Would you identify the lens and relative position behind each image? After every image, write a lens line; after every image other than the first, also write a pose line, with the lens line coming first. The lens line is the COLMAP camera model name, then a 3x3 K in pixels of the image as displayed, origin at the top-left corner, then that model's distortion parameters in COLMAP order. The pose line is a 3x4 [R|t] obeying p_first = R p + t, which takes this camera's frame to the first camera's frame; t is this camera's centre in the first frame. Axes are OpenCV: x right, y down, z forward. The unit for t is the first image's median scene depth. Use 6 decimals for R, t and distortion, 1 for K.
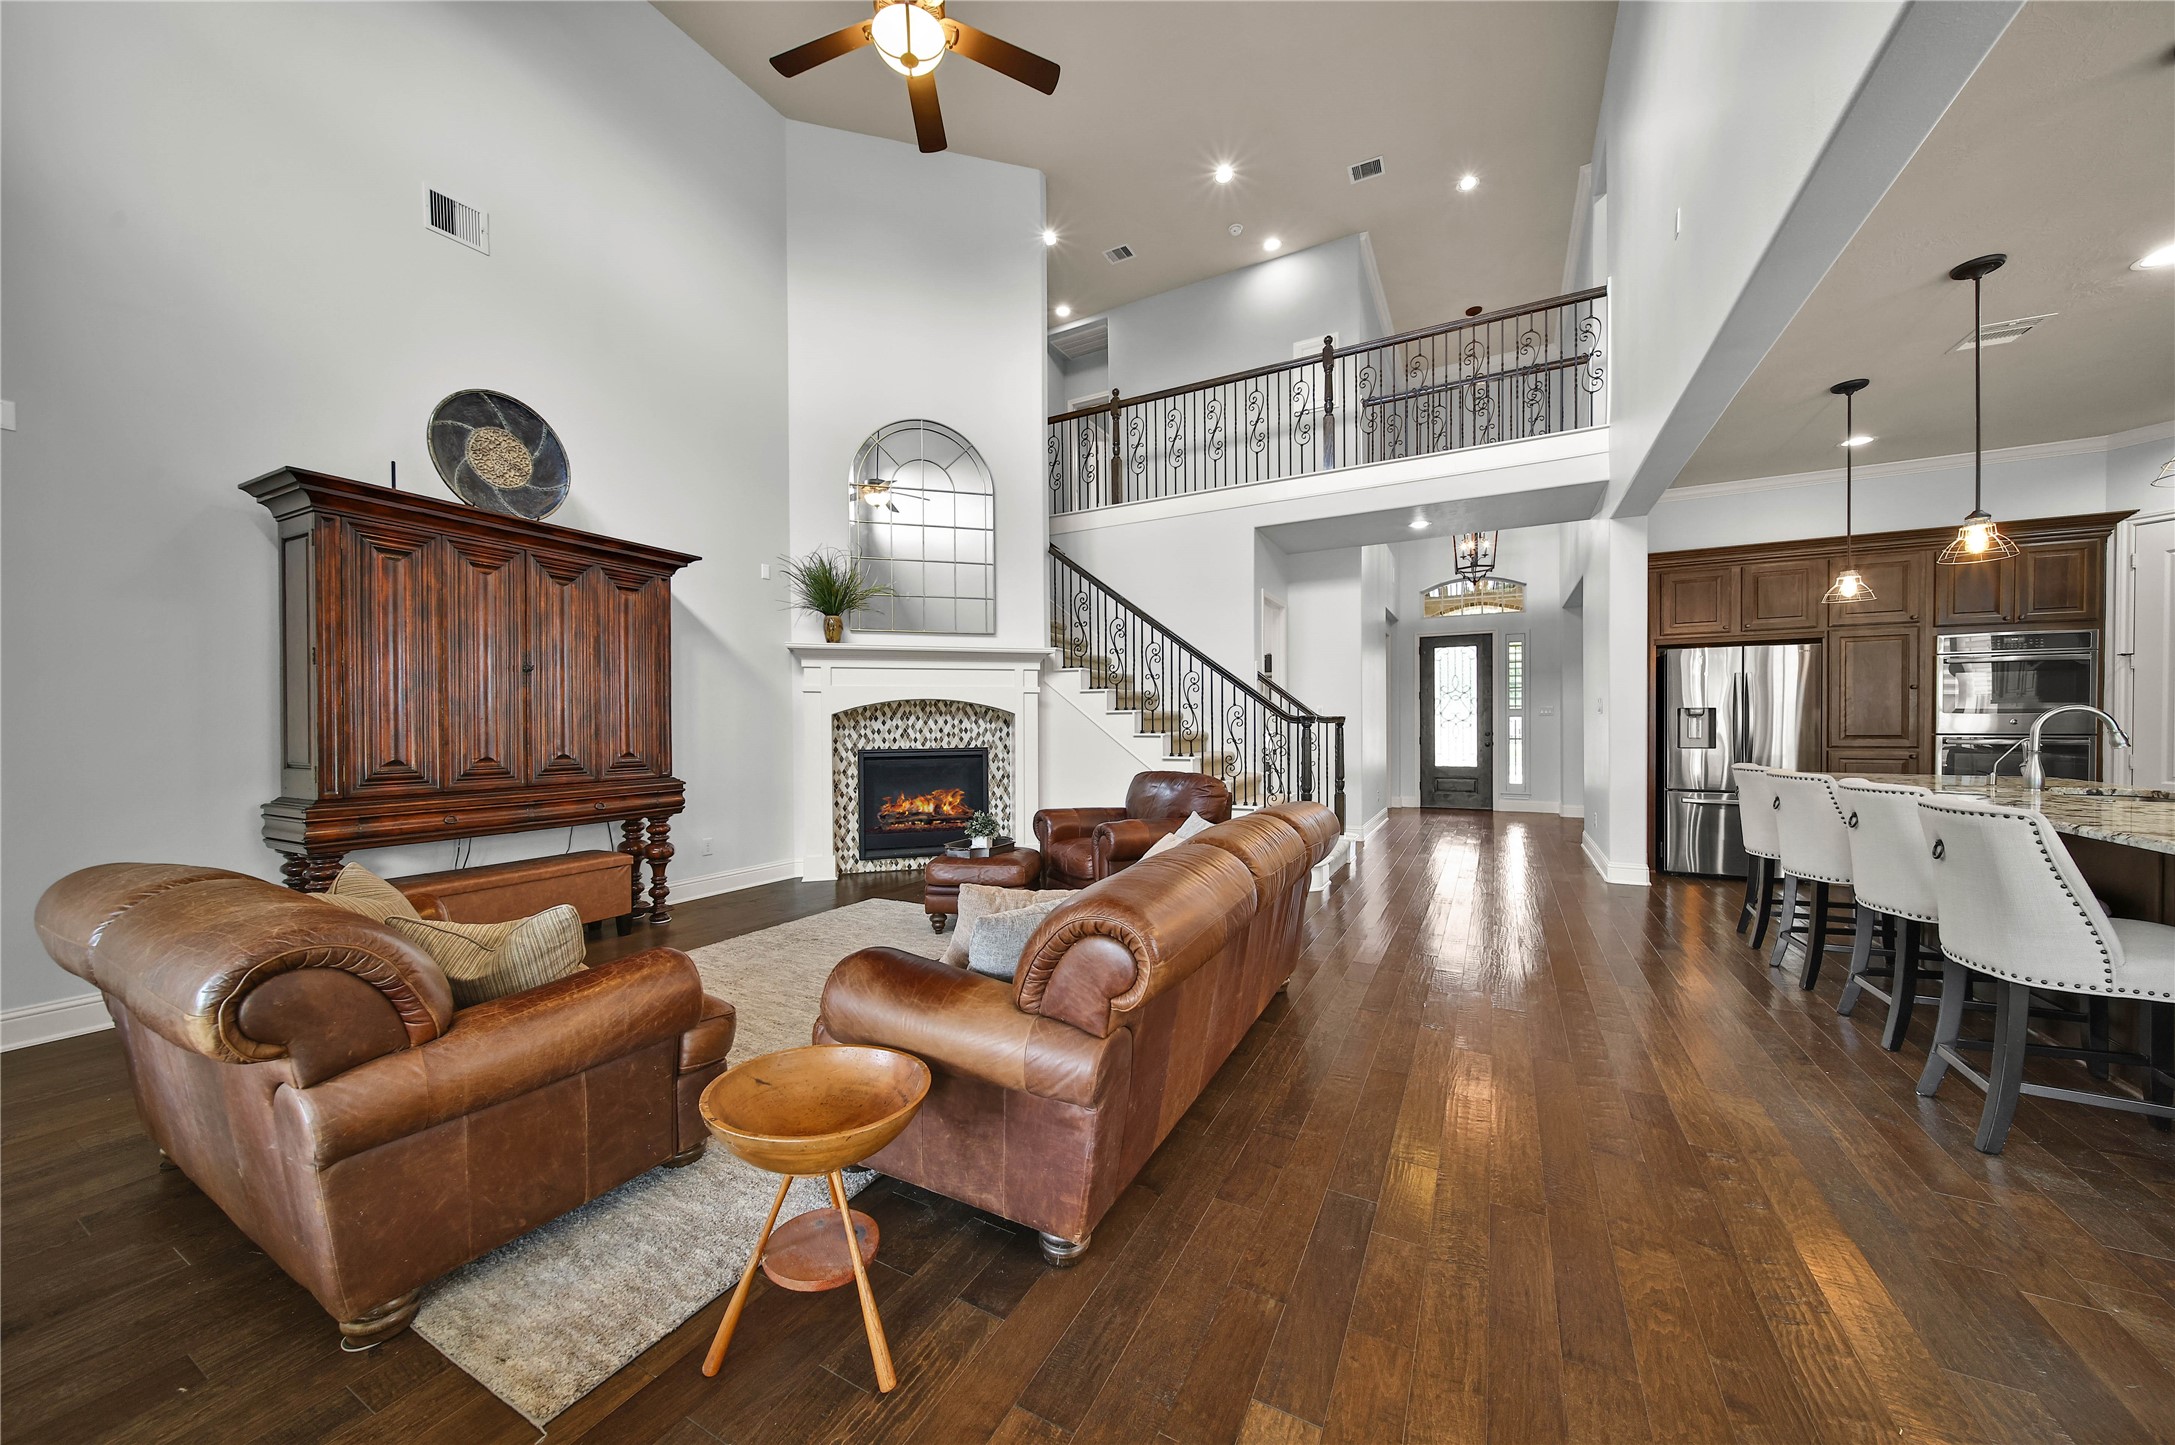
lens RADIAL K [[764.2, 0, 1090.6], [0, 764.2, 732.9], [0, 0, 1]] dist [-0.001003, -0.000041]
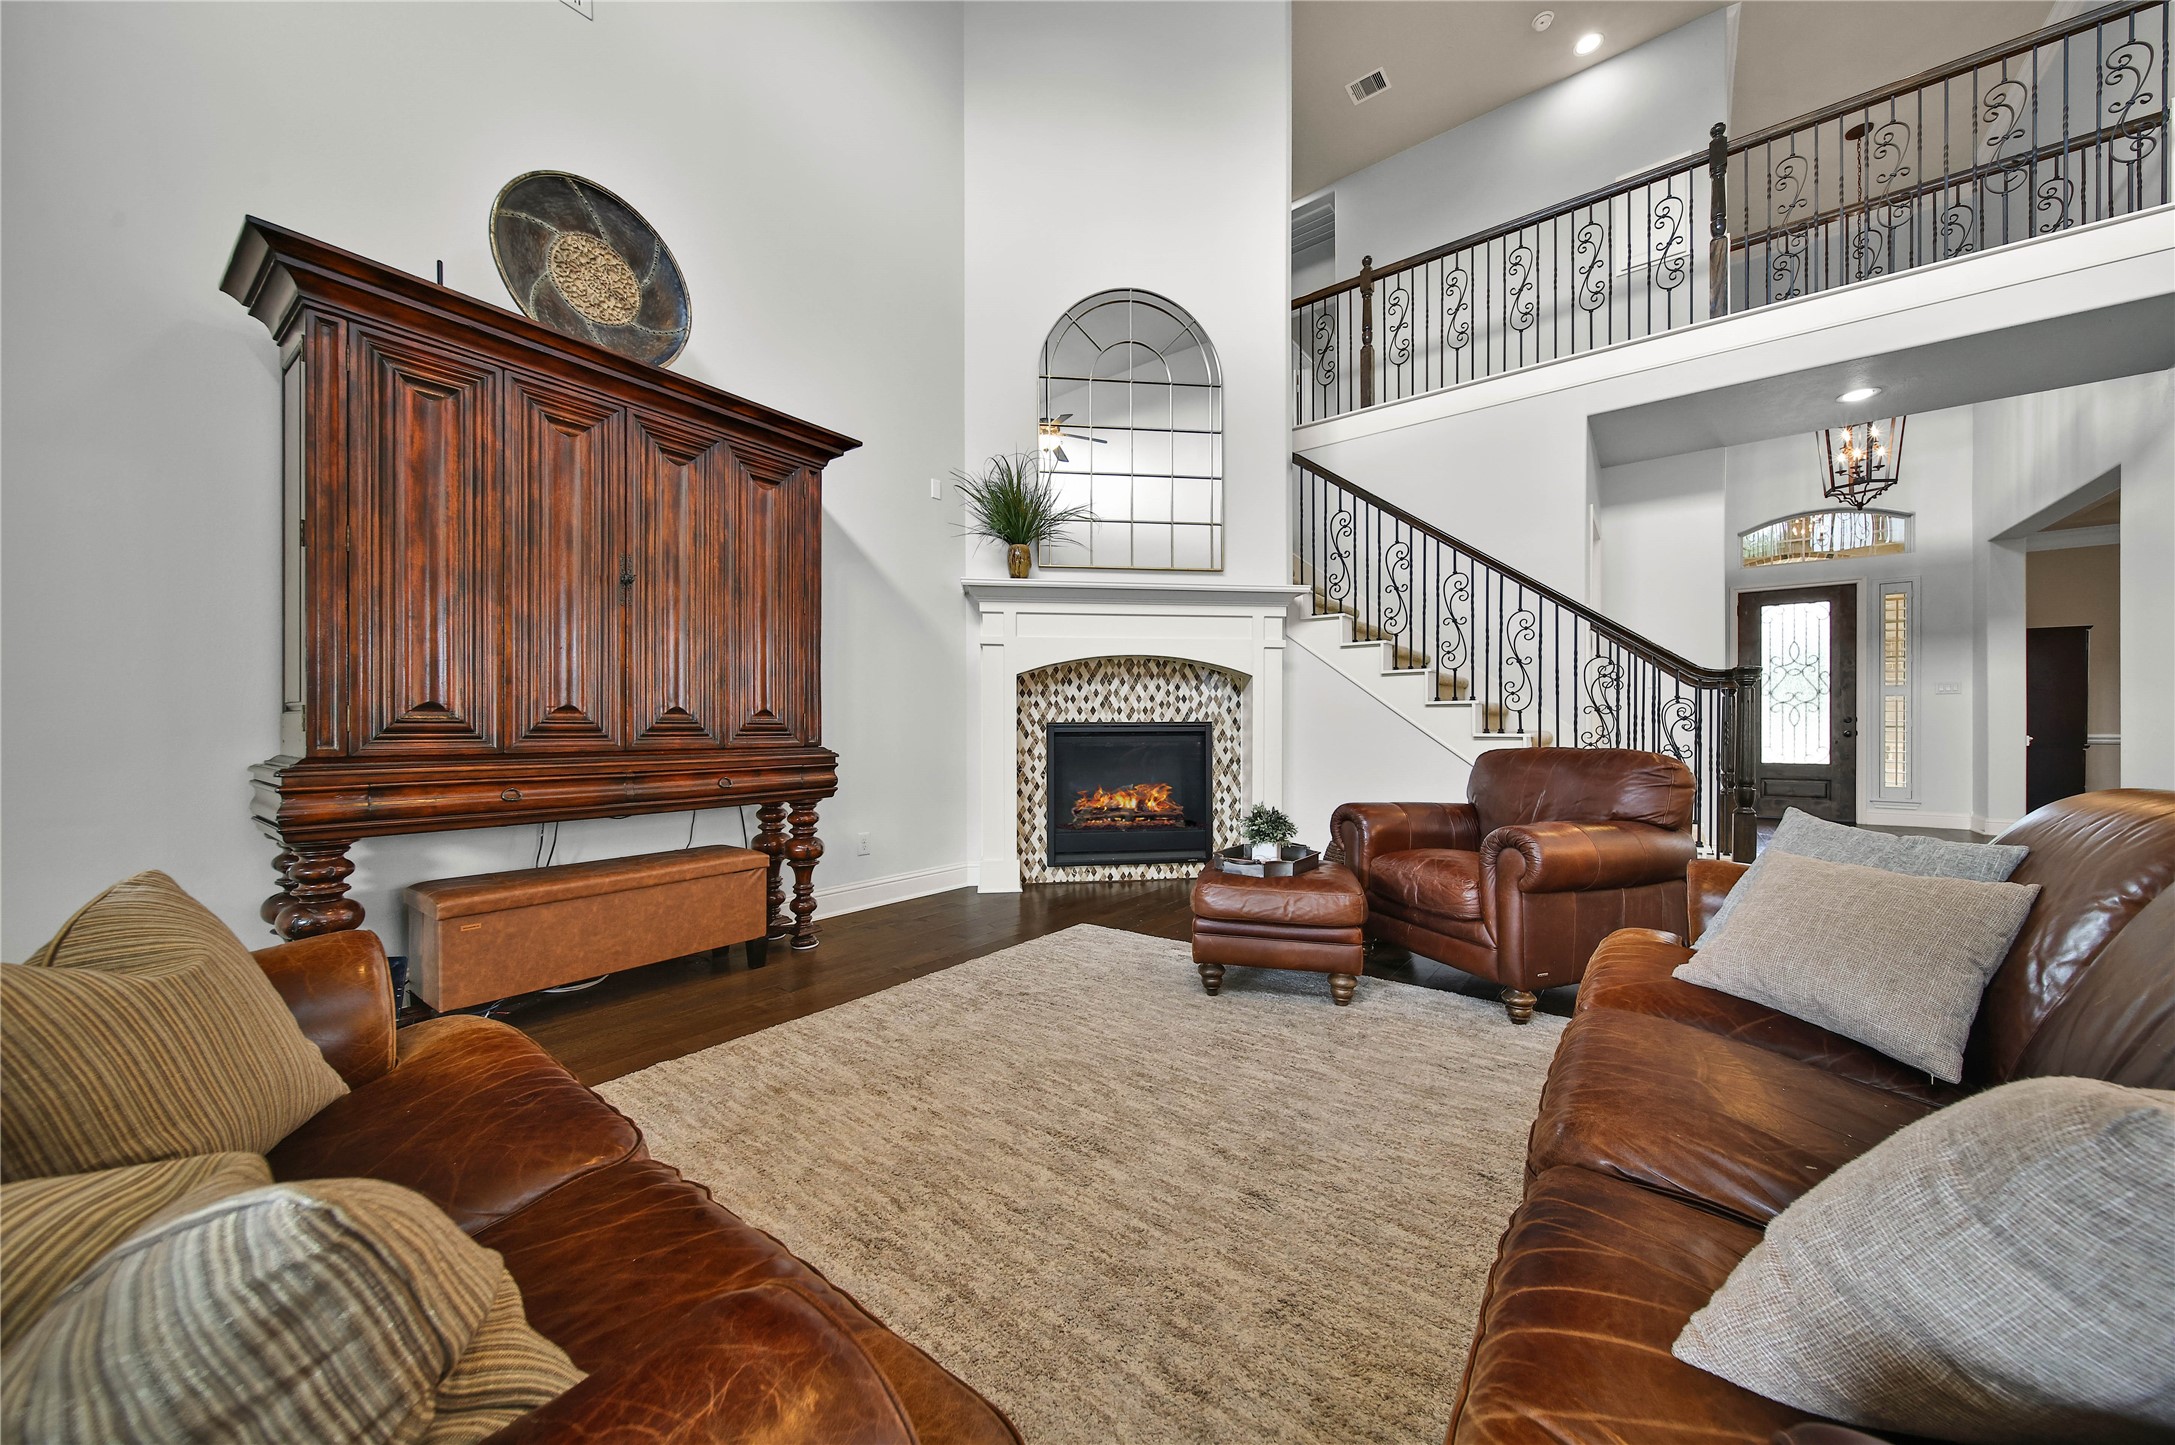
lens RADIAL K [[764.2, 0, 1090.6], [0, 764.2, 732.9], [0, 0, 1]] dist [-0.001003, -0.000041]
pose [[0.986896, 0.006992, -0.161203, -0.137751], [-0.007297, 0.999973, -0.001303, 0.033313], [0.161190, 0.002462, 0.986920, 0.250835]]
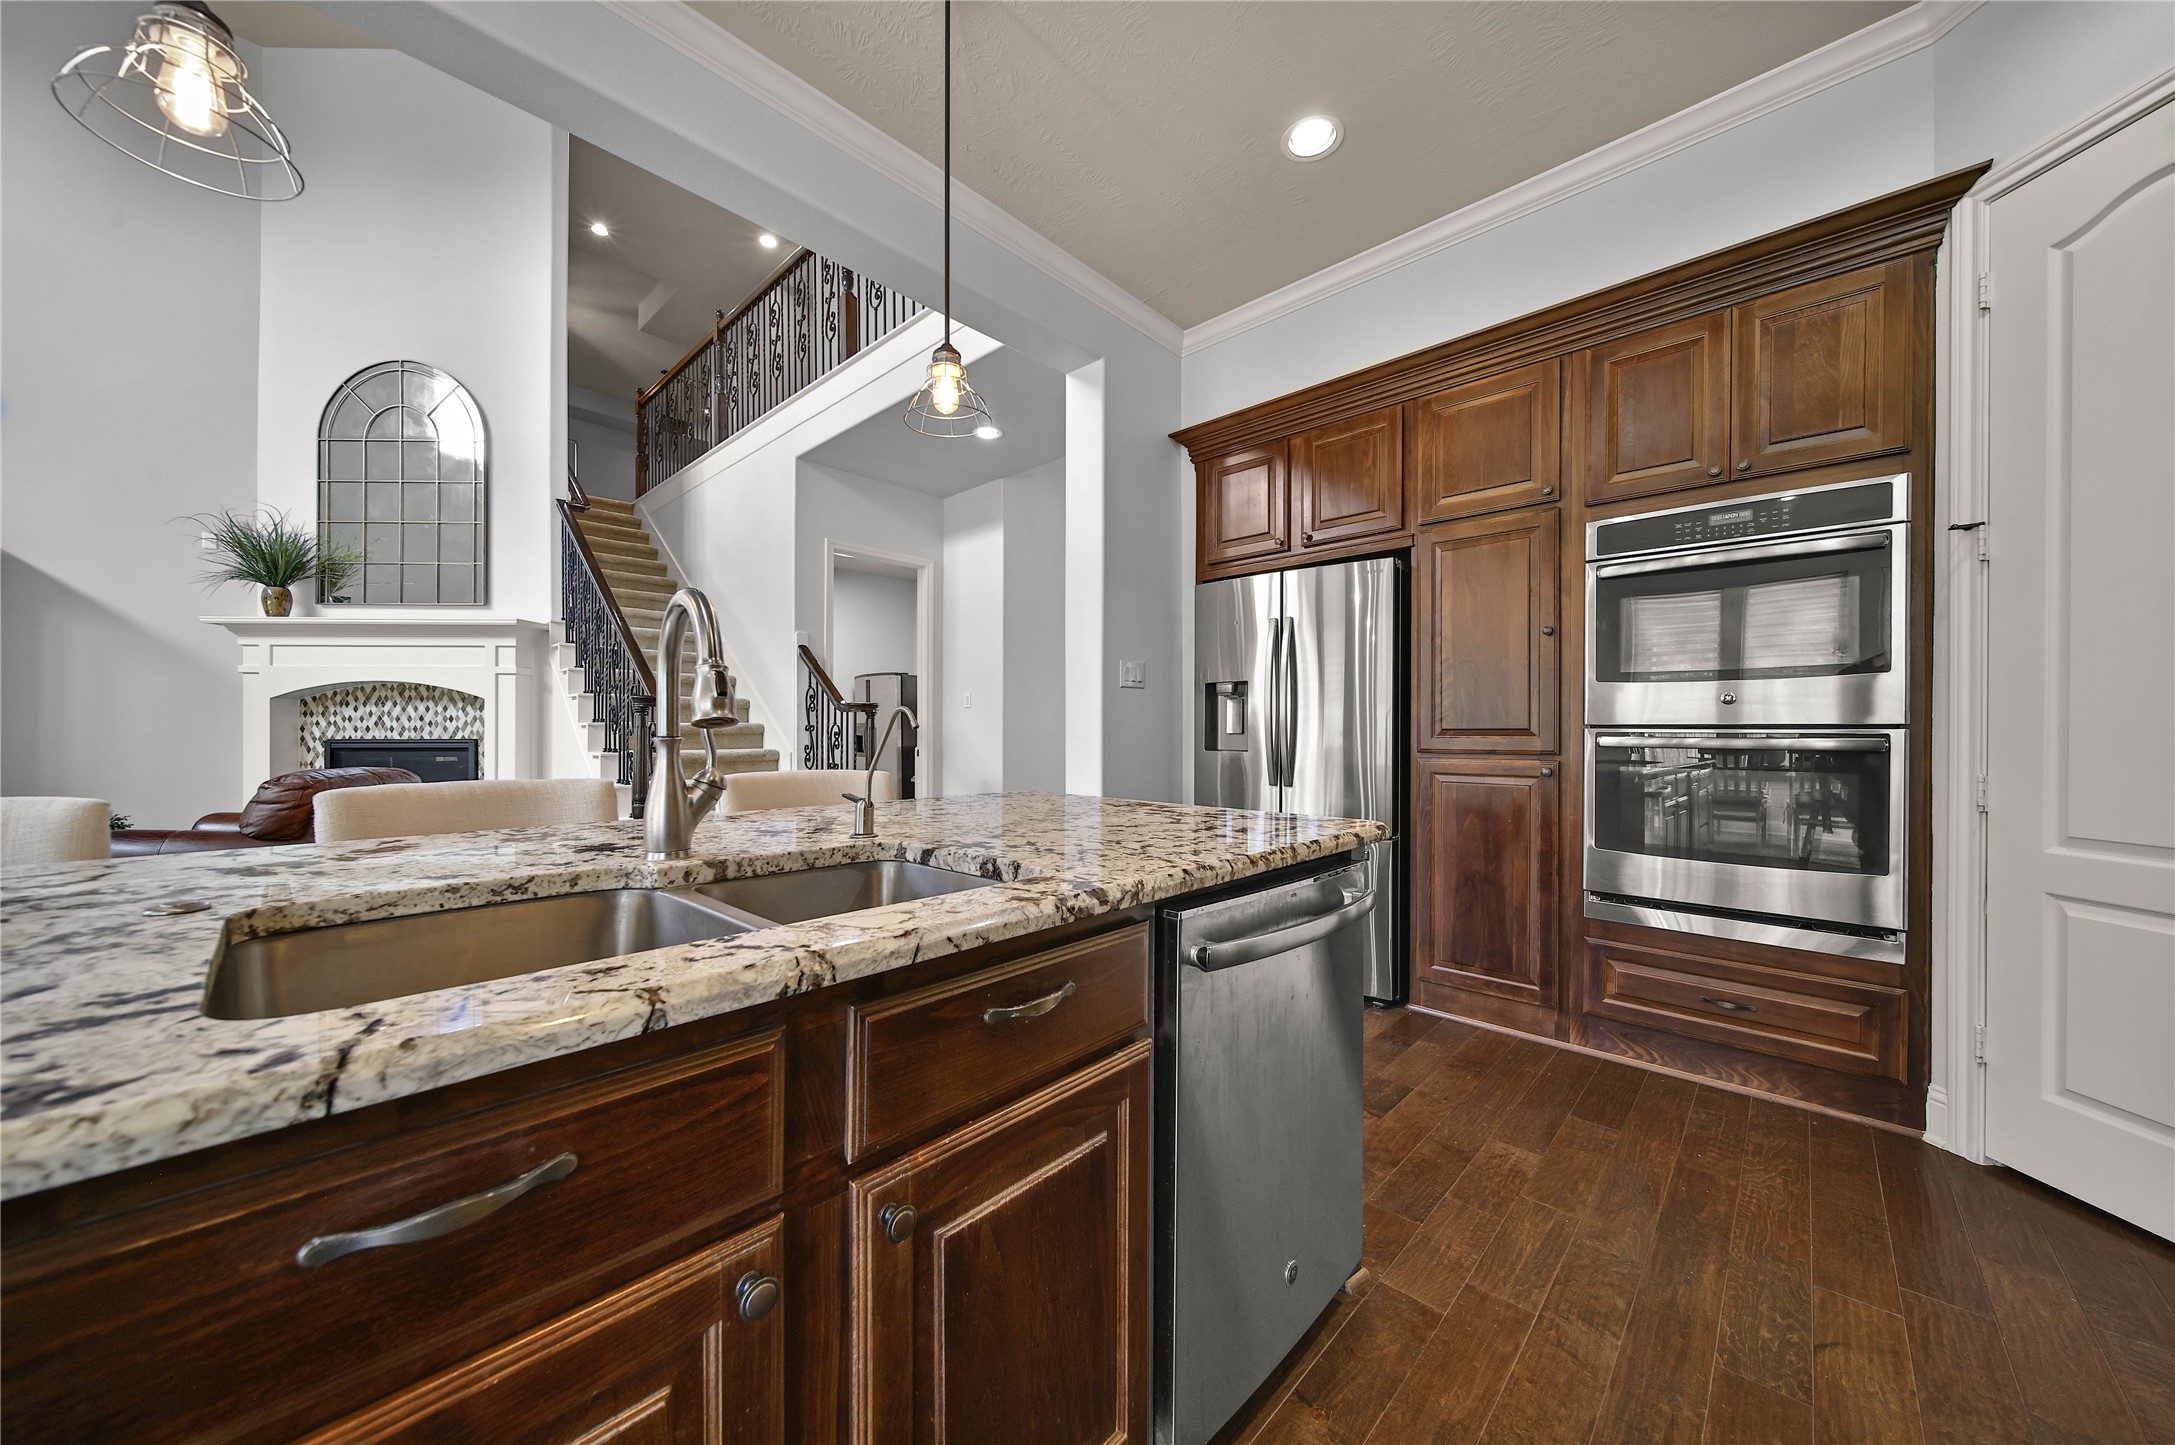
lens RADIAL K [[764.2, 0, 1090.6], [0, 764.2, 732.9], [0, 0, 1]] dist [-0.001003, -0.000041]
pose [[0.965390, 0.009885, -0.260622, 0.780324], [-0.011858, 0.999912, -0.005999, 0.009581], [0.260540, 0.008882, 0.965422, 0.378178]]
